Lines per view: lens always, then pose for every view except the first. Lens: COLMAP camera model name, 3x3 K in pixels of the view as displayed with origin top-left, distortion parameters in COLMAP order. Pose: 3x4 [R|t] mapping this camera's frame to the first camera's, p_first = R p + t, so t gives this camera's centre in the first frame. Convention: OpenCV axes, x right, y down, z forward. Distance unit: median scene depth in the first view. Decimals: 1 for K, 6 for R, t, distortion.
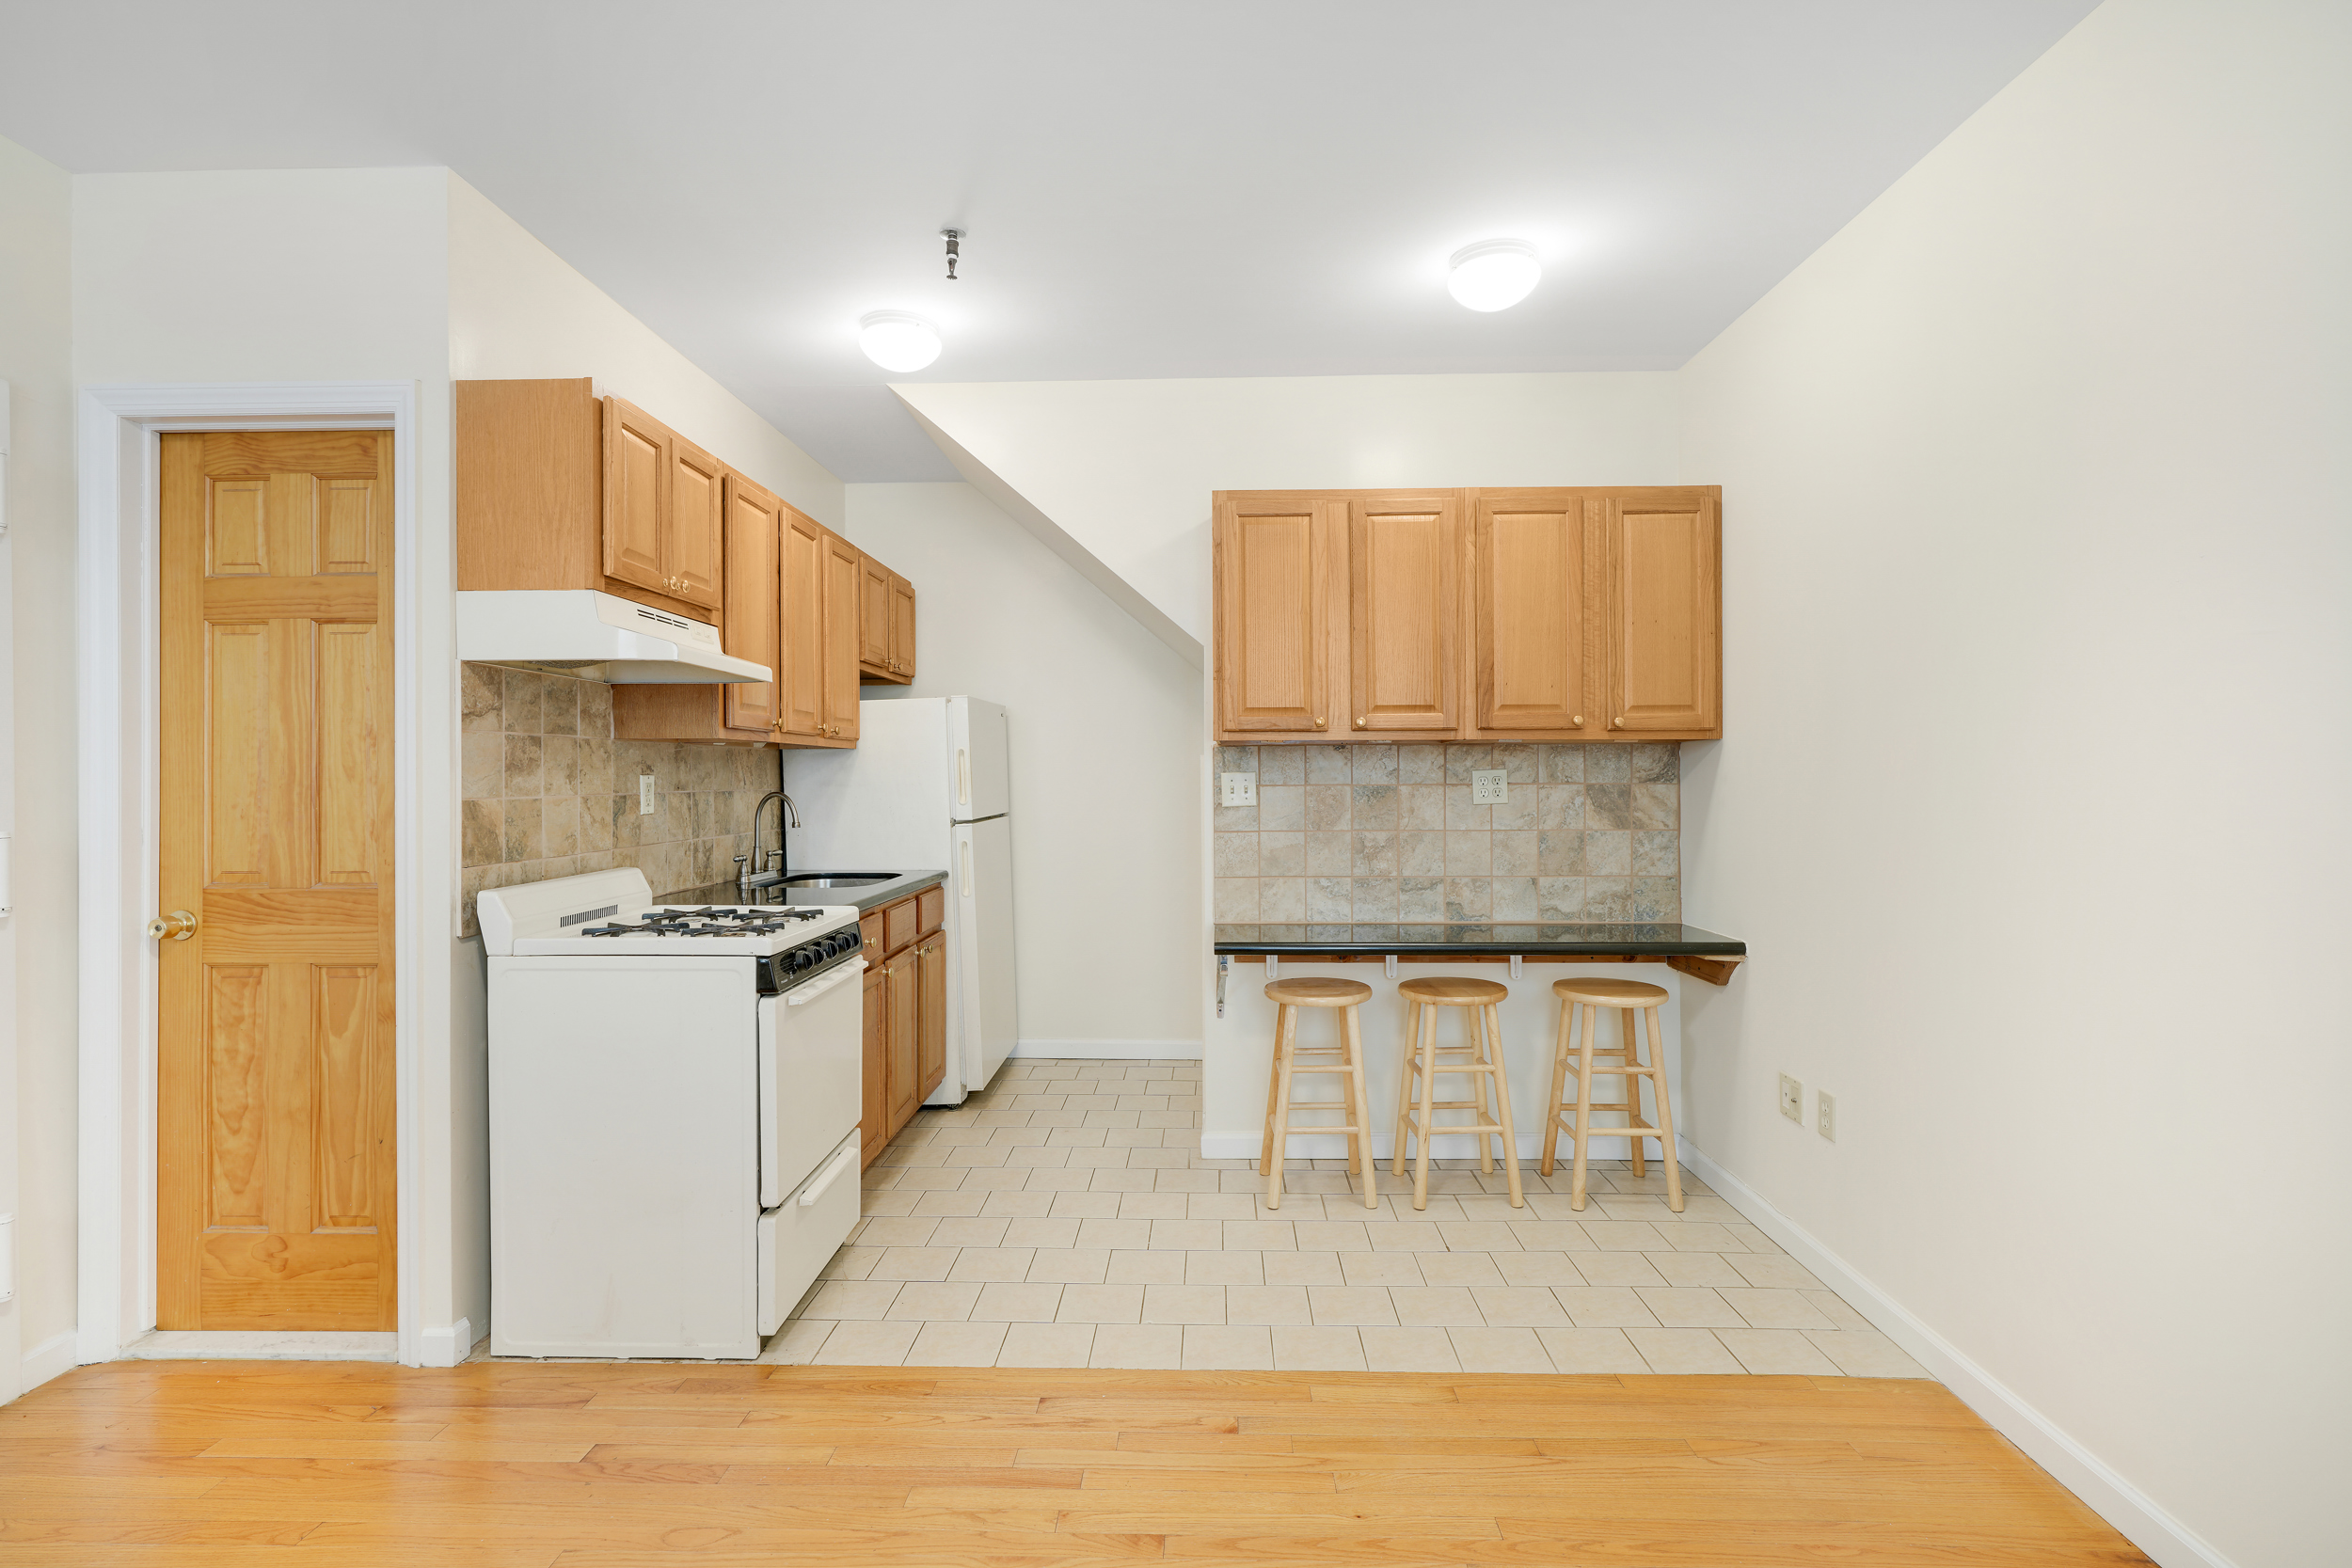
lens RADIAL K [[1094.0, 0, 1183.8], [0, 1094.0, 783.4], [0, 0, 1]] dist [0.000337, -0.000094]
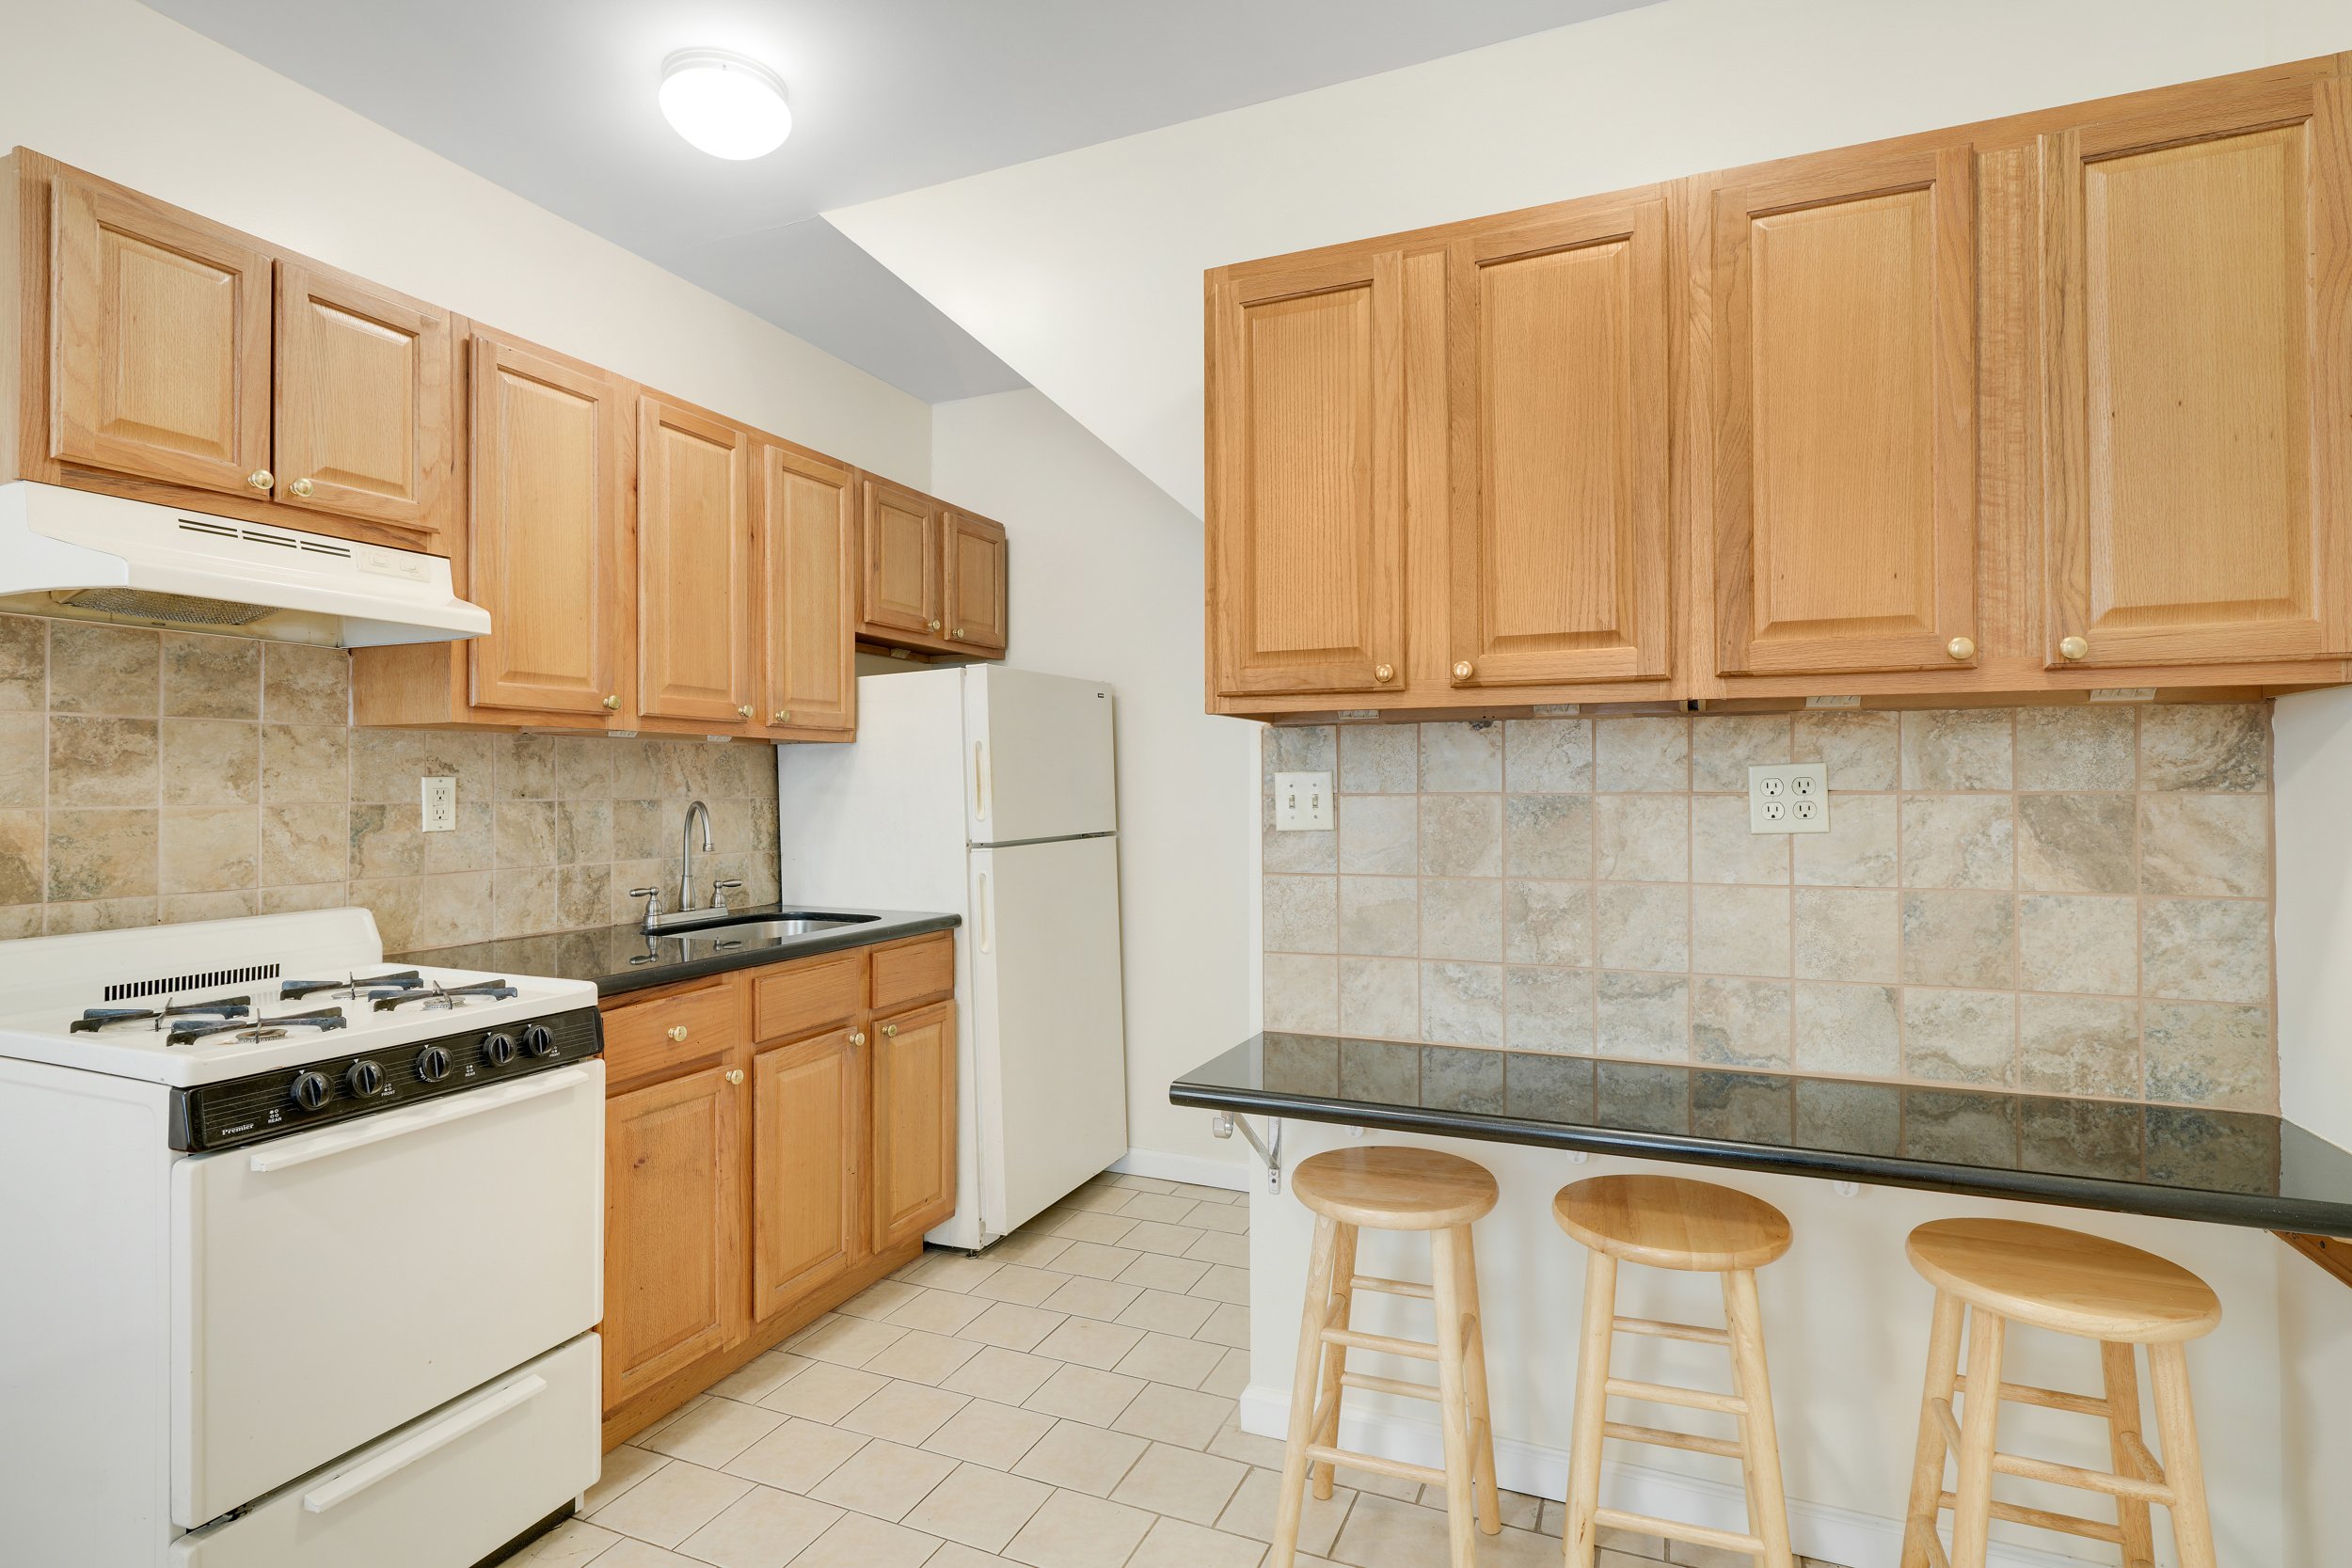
lens RADIAL K [[1169.9, 0, 1179.2], [0, 1169.9, 780.2], [0, 0, 1]] dist [-0.002921, 0.000334]
pose [[0.930575, -0.001175, -0.366098, 0.229895], [-0.002548, 0.999950, -0.009685, 0.000740], [0.366091, 0.009946, 0.930526, 0.429836]]
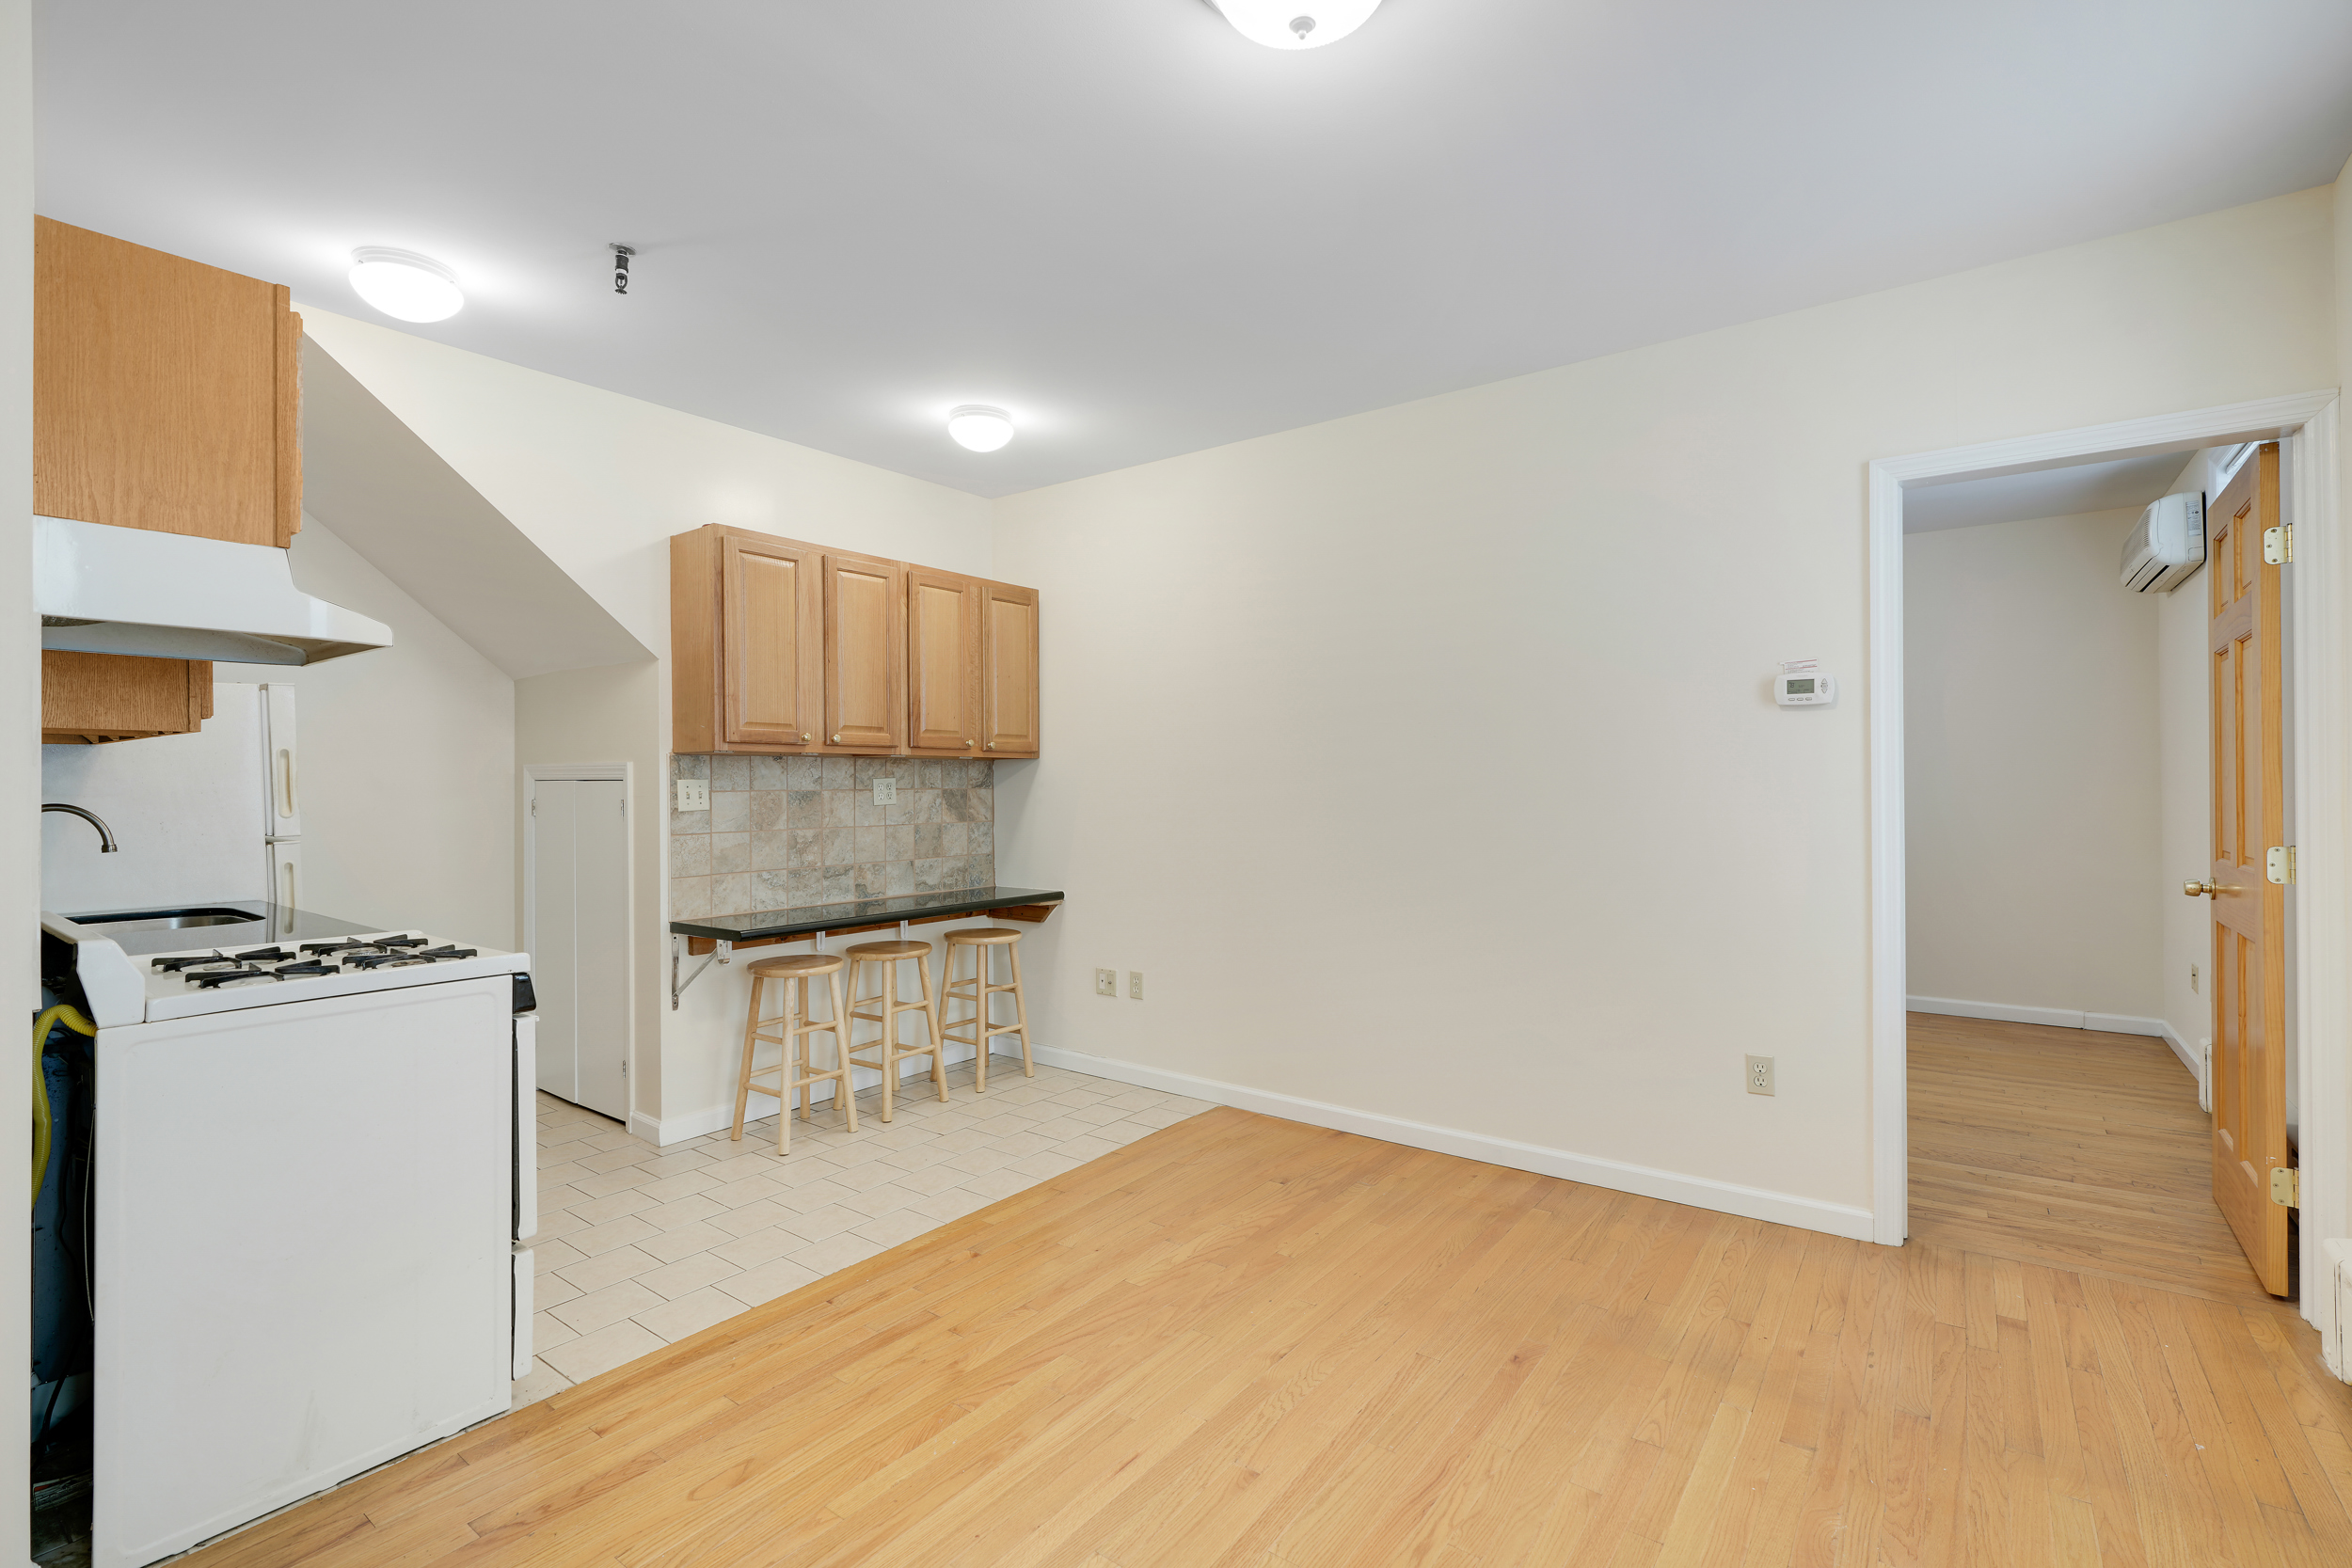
lens RADIAL K [[1049.6, 0, 1172.9], [0, 1049.6, 781.9], [0, 0, 1]] dist [0.002154, 0.000368]
pose [[0.582002, 0.002275, 0.813184, -0.552981], [0.005733, 0.999960, -0.006901, 0.002452], [-0.813167, 0.008678, 0.581965, 0.012289]]
